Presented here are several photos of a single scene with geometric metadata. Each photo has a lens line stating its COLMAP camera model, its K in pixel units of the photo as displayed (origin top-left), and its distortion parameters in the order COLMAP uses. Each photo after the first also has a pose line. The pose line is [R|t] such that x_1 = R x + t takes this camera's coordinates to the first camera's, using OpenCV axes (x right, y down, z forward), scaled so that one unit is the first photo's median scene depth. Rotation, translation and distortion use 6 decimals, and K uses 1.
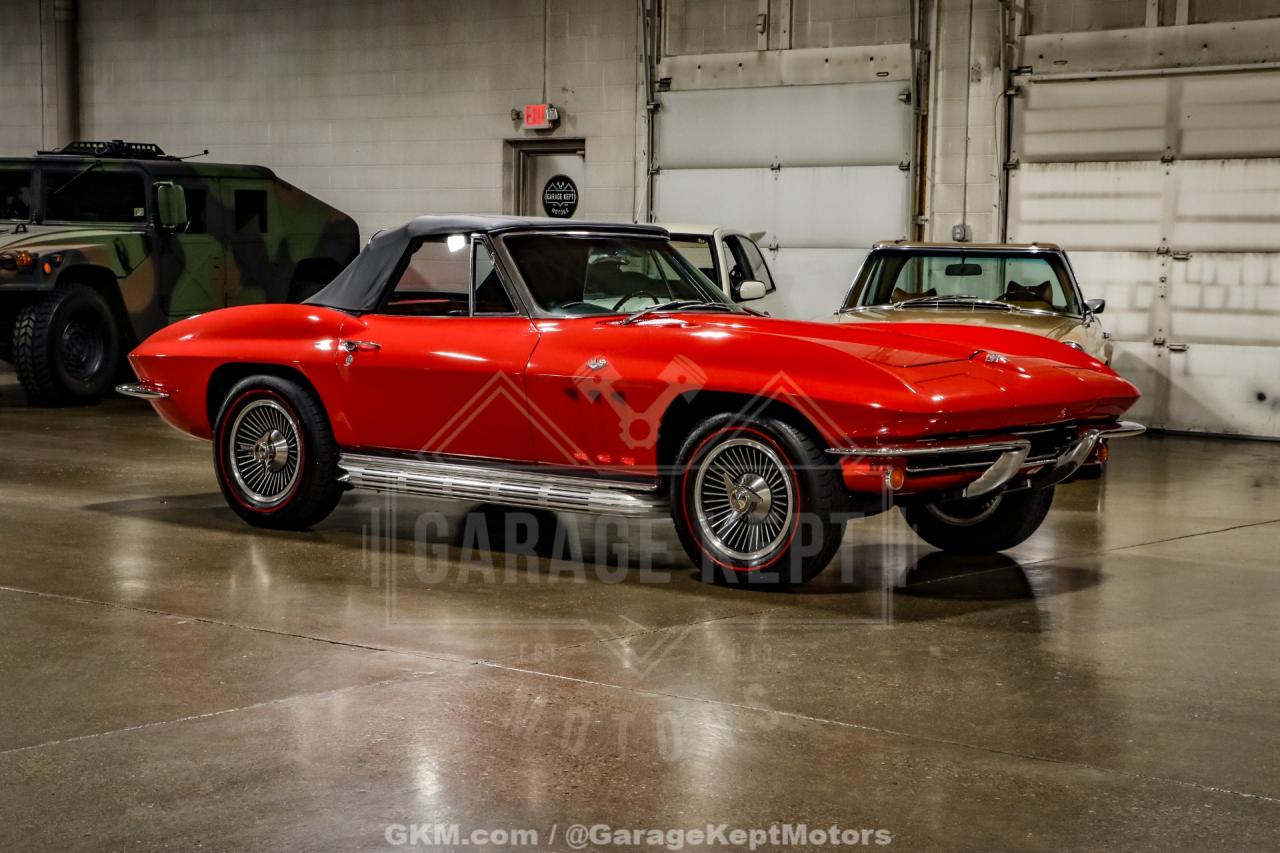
lens RADIAL K [[2583.7, 0, 640.0], [0, 2583.7, 426.5], [0, 0, 1]] dist [0.252574, 0.775184]
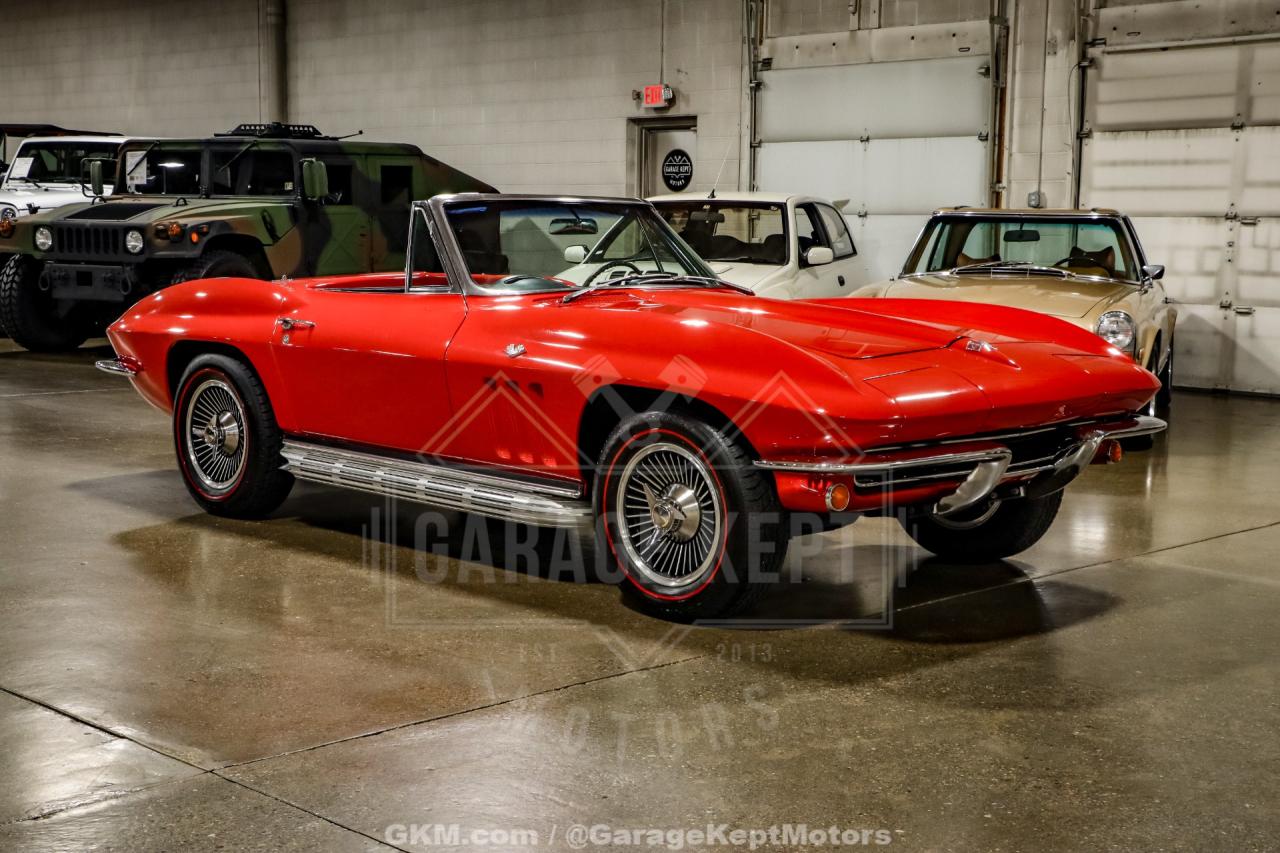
lens RADIAL K [[1939.0, 0, 640.0], [0, 1939.0, 426.5], [0, 0, 1]] dist [0.026252, 0.741732]
pose [[0.993595, 0.008002, -0.112714, 0.053786], [-0.003537, 0.999203, 0.039754, -0.013580], [0.112943, -0.039101, 0.992832, 0.196687]]
